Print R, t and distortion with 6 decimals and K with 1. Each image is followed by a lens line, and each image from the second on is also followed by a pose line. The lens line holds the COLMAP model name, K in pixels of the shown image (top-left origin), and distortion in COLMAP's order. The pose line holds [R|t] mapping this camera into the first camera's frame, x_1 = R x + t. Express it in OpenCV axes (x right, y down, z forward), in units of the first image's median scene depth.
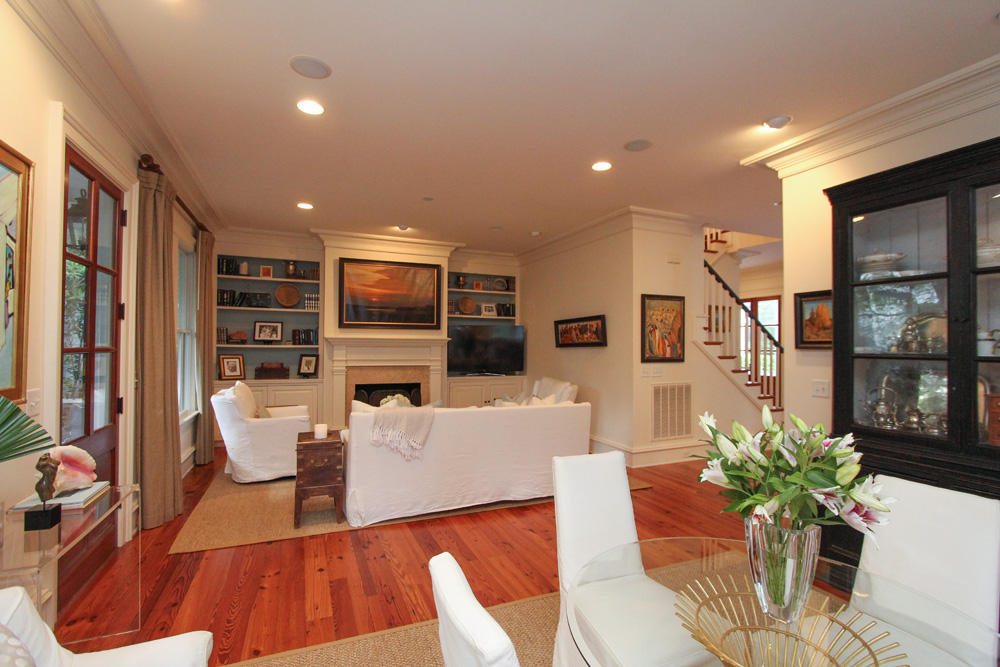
lens RADIAL K [[461.9, 0, 503.2], [0, 461.9, 338.6], [0, 0, 1]] dist [-0.001693, -0.000067]
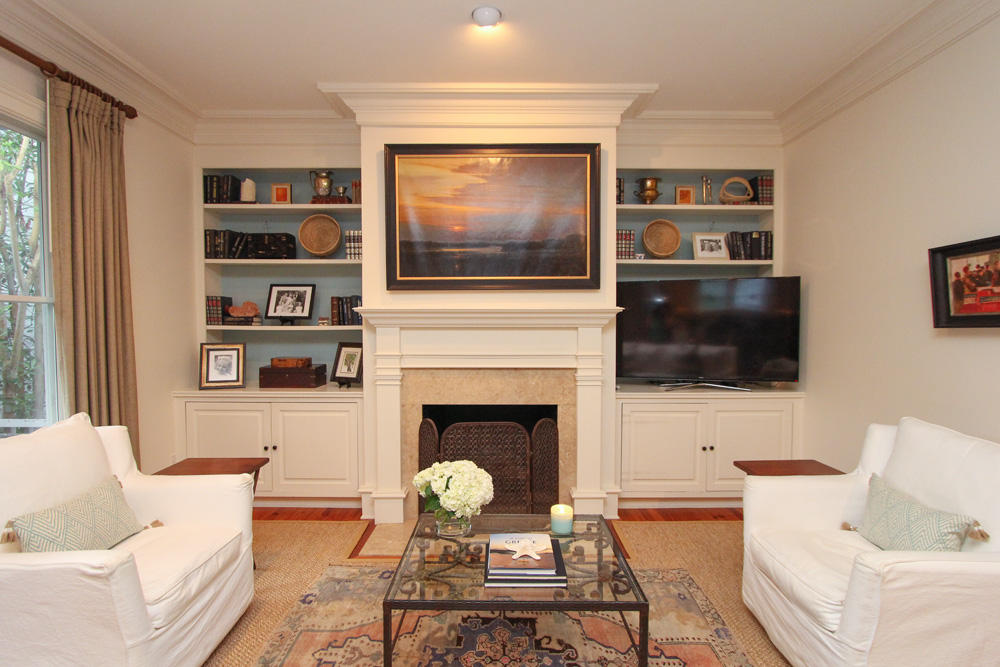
lens RADIAL K [[470.7, 0, 501.1], [0, 470.7, 338.7], [0, 0, 1]] dist [-0.016407, 0.000540]
pose [[0.920040, 0.003977, -0.391804, -0.048198], [0.013749, 0.999005, 0.042425, 0.009105], [0.391583, -0.044419, 0.919070, 0.579752]]
